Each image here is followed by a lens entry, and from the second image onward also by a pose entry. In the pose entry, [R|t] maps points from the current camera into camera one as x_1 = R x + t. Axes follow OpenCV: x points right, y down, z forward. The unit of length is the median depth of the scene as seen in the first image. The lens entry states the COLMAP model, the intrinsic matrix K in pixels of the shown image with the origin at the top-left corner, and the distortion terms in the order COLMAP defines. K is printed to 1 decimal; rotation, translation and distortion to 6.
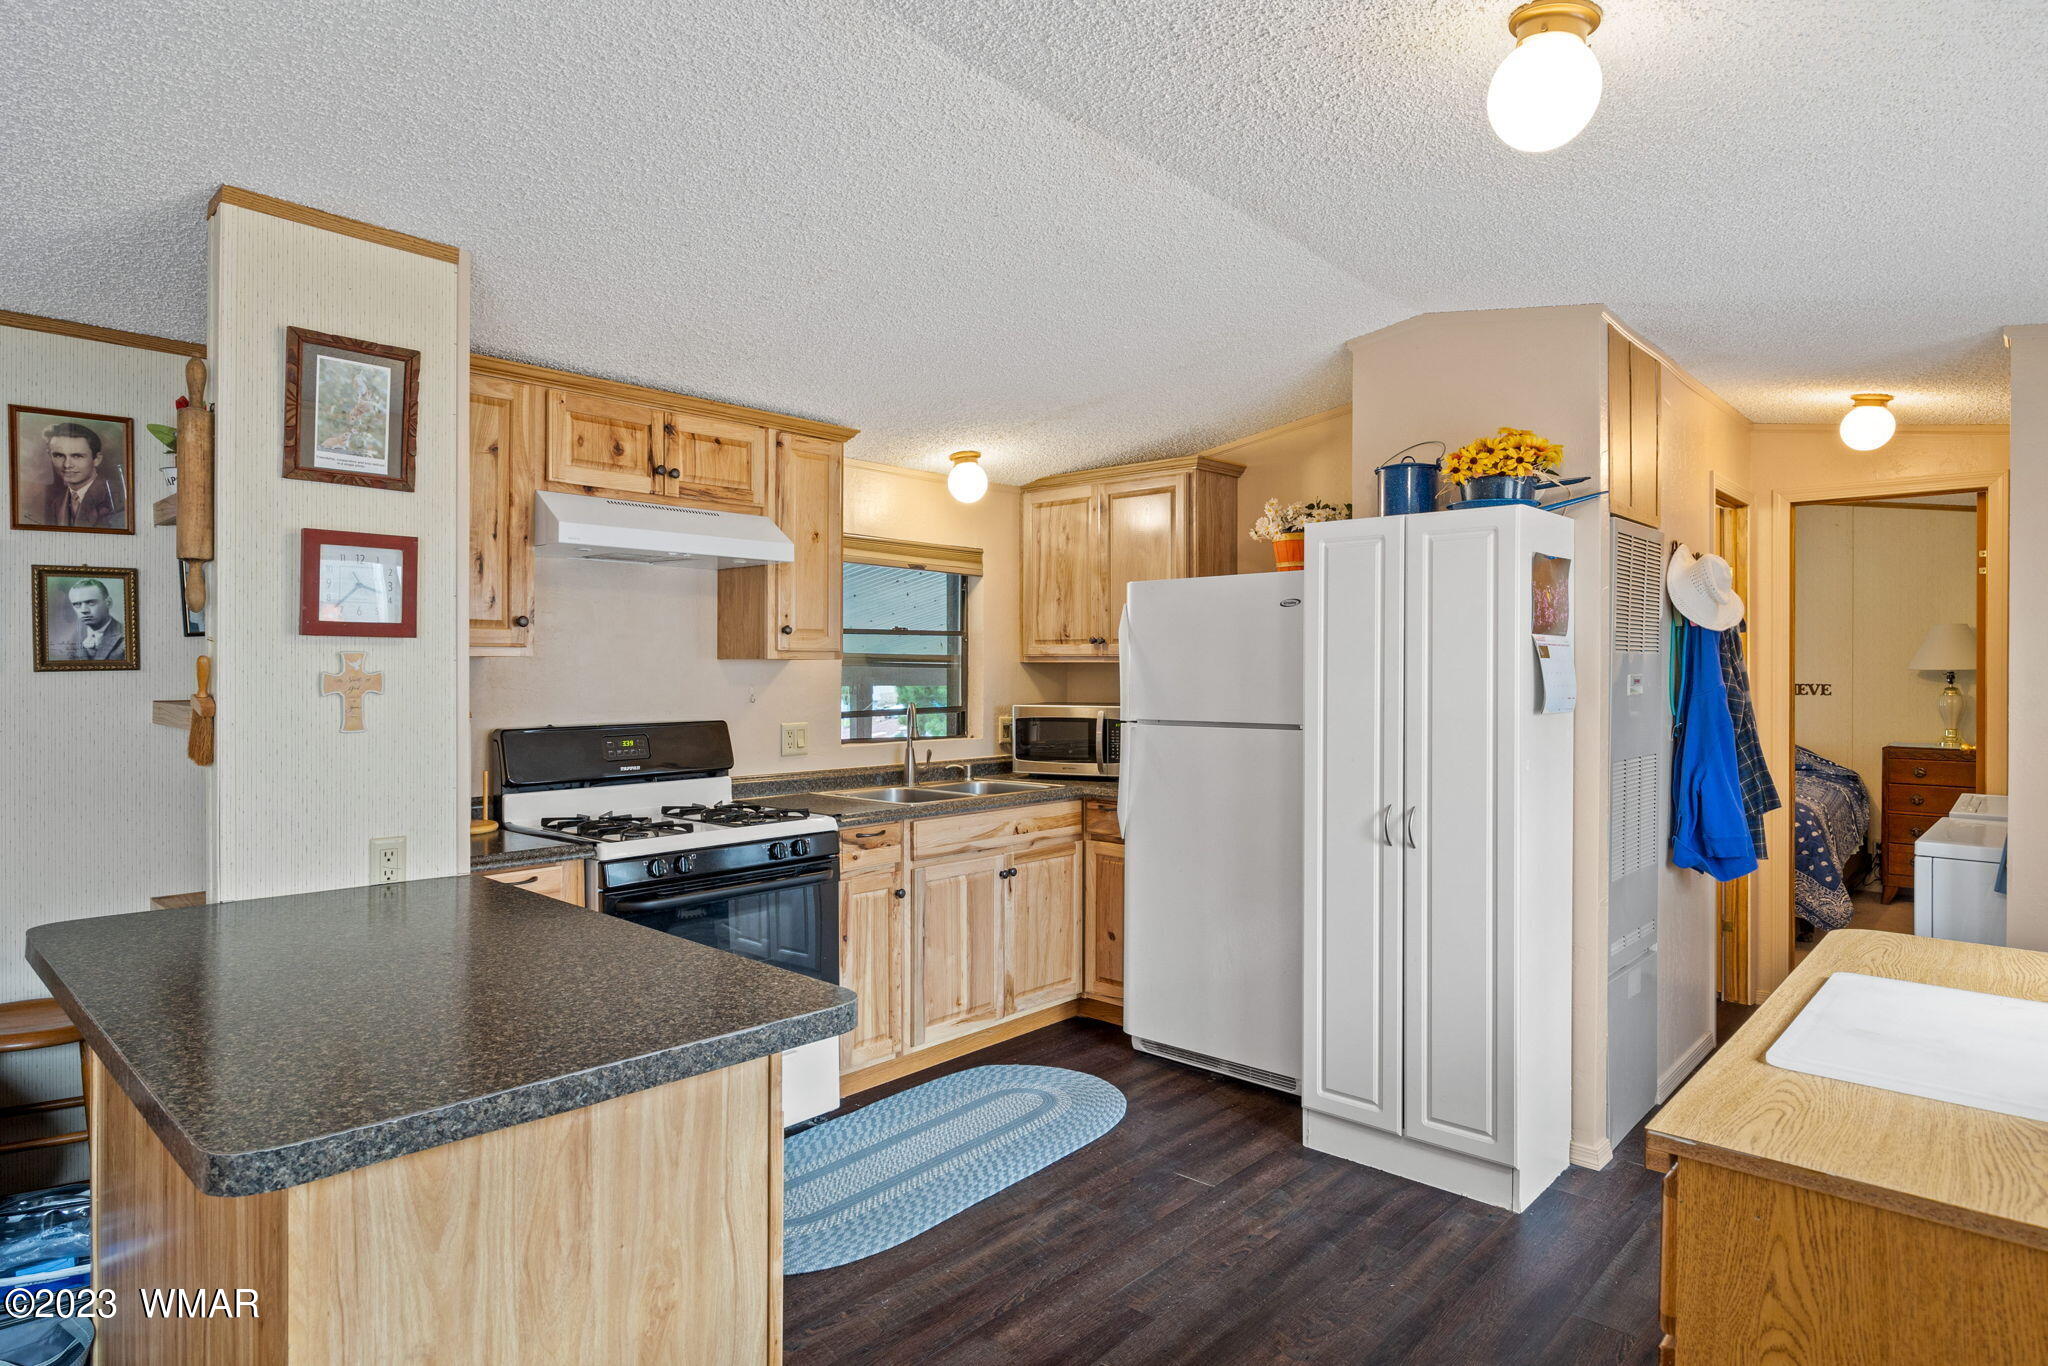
lens RADIAL K [[1020.5, 0, 1024.0], [0, 1020.5, 683.0], [0, 0, 1]] dist [0.000894, 0.000157]
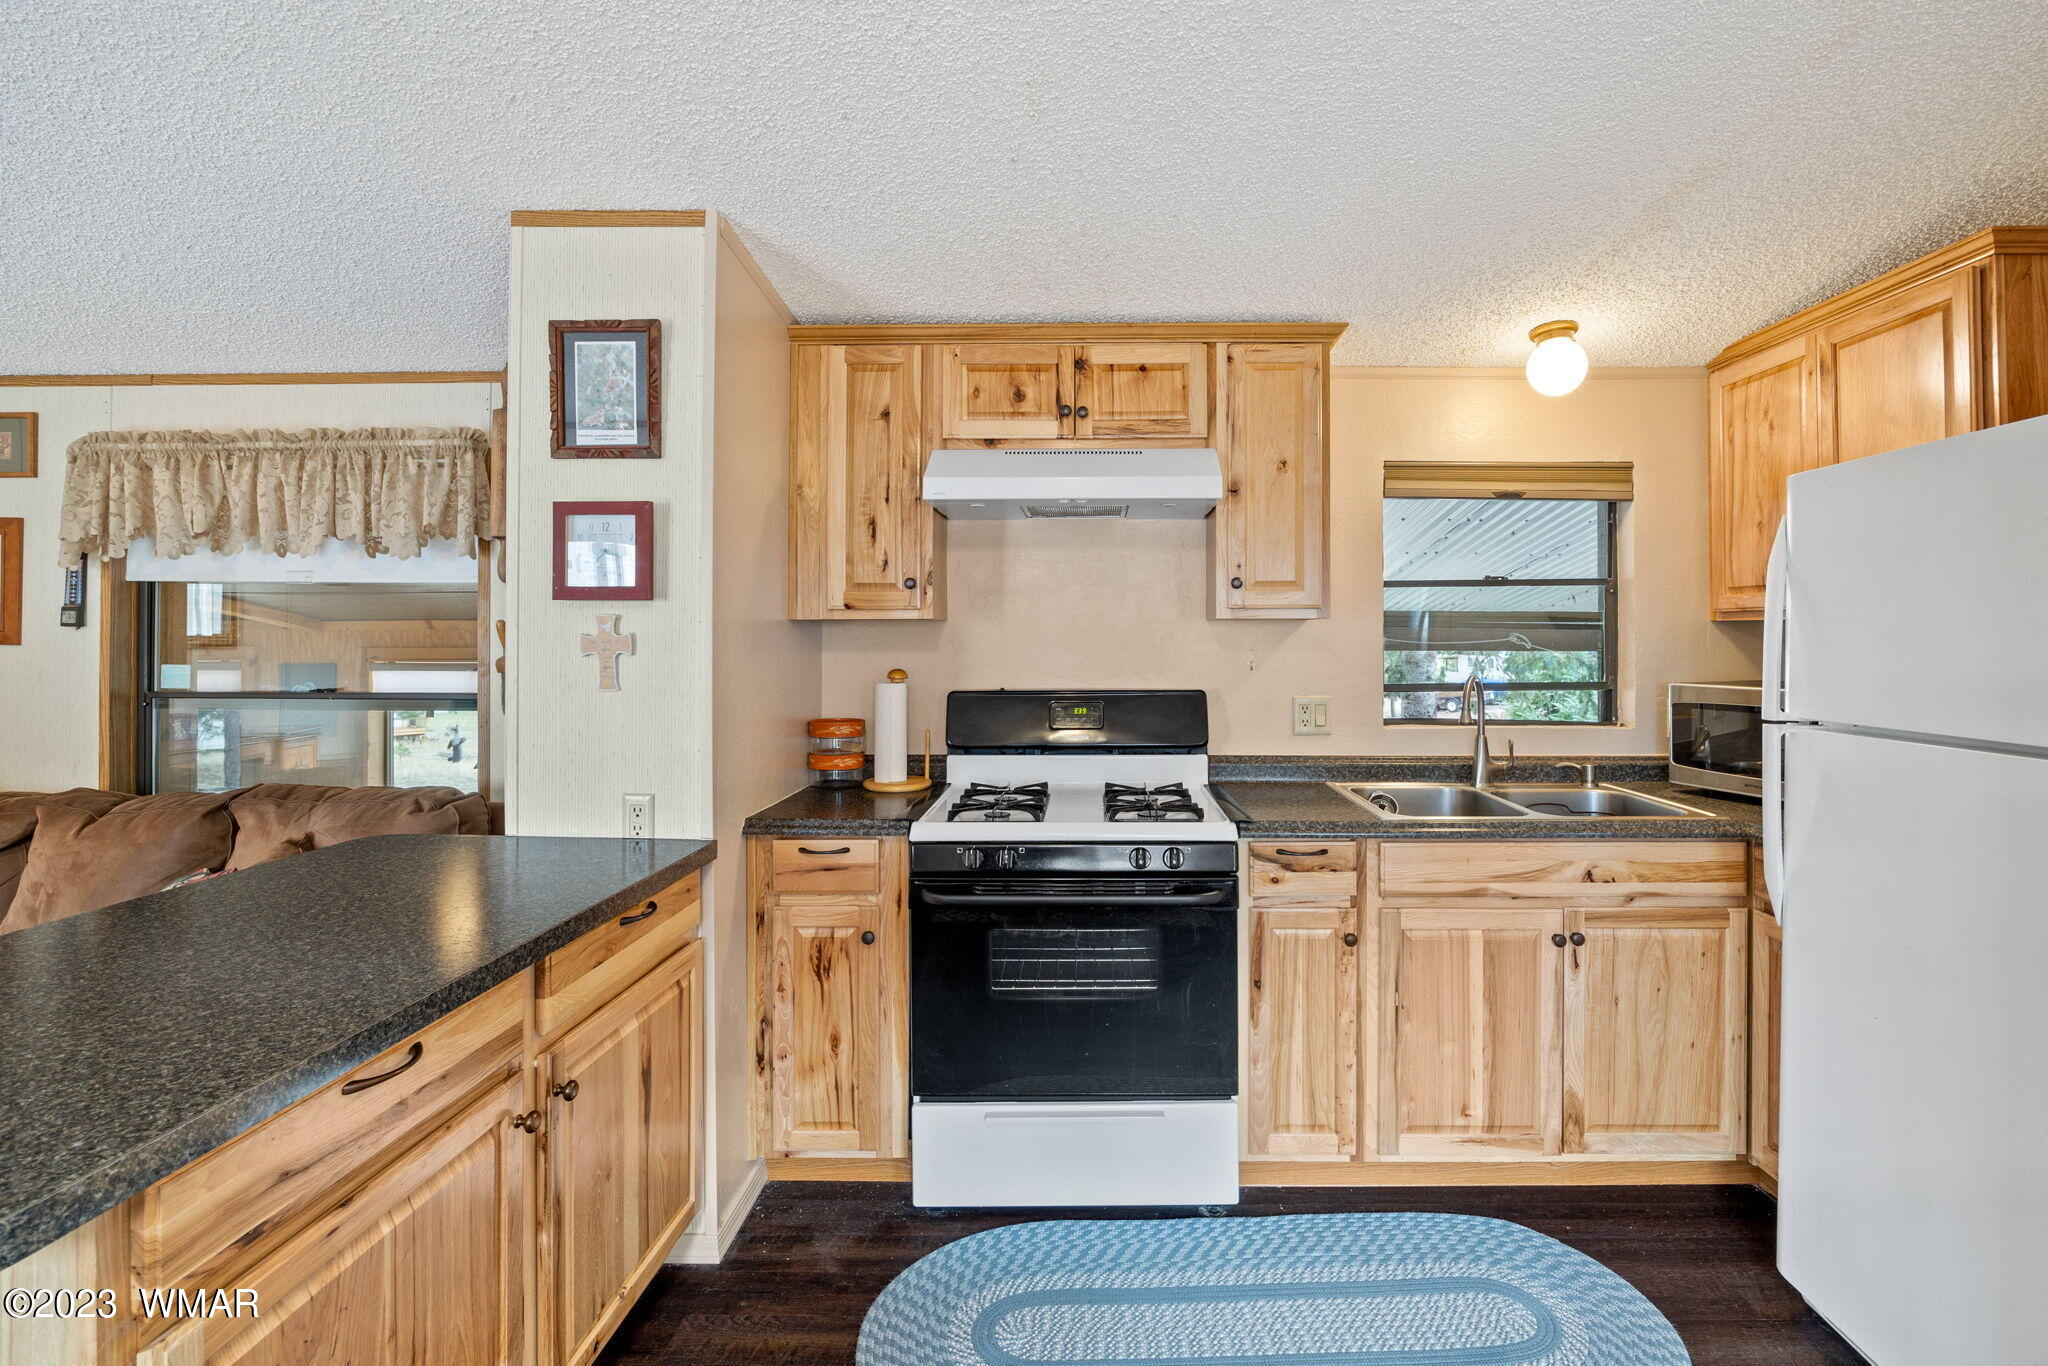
lens RADIAL K [[934.5, 0, 1030.7], [0, 934.5, 629.7], [0, 0, 1]] dist [-0.015382, 0.000242]
pose [[0.693992, -0.003060, -0.719976, 0.193668], [-0.008473, 0.999887, -0.012417, -0.003867], [0.719933, 0.014717, 0.693888, 0.363330]]
